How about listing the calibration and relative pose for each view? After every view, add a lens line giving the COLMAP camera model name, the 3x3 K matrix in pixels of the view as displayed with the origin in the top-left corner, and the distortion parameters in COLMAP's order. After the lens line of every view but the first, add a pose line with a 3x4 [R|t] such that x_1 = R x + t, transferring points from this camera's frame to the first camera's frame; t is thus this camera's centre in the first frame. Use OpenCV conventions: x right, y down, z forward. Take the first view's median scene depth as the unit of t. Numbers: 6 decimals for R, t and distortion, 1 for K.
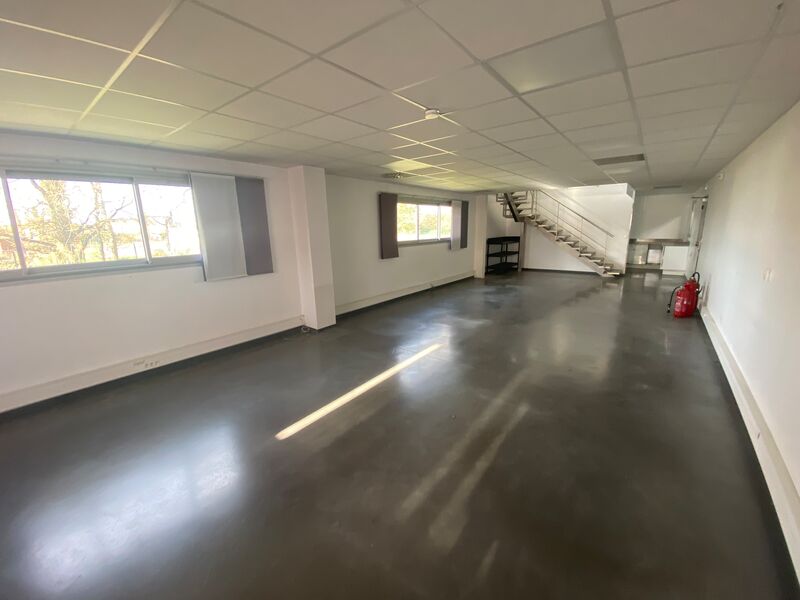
lens RADIAL K [[325.1, 0, 403.8], [0, 325.1, 305.2], [0, 0, 1]] dist [0.011247, -0.004076]
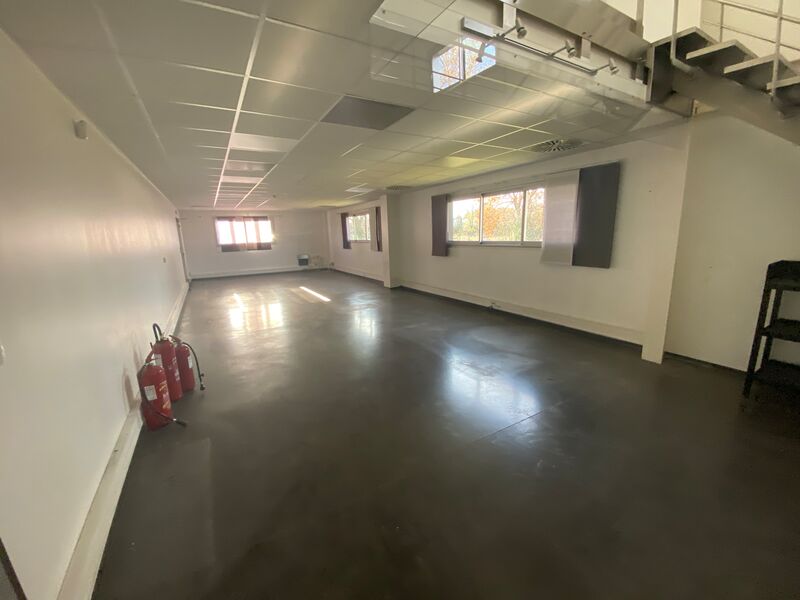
lens RADIAL K [[325.1, 0, 400.0], [0, 325.1, 299.3], [0, 0, 1]] dist [0.011247, -0.004076]
pose [[-0.390351, 0.228537, -0.891850, 0.838268], [-0.164404, 0.935828, 0.311764, -0.273406], [0.905869, 0.268321, -0.327729, 1.070086]]
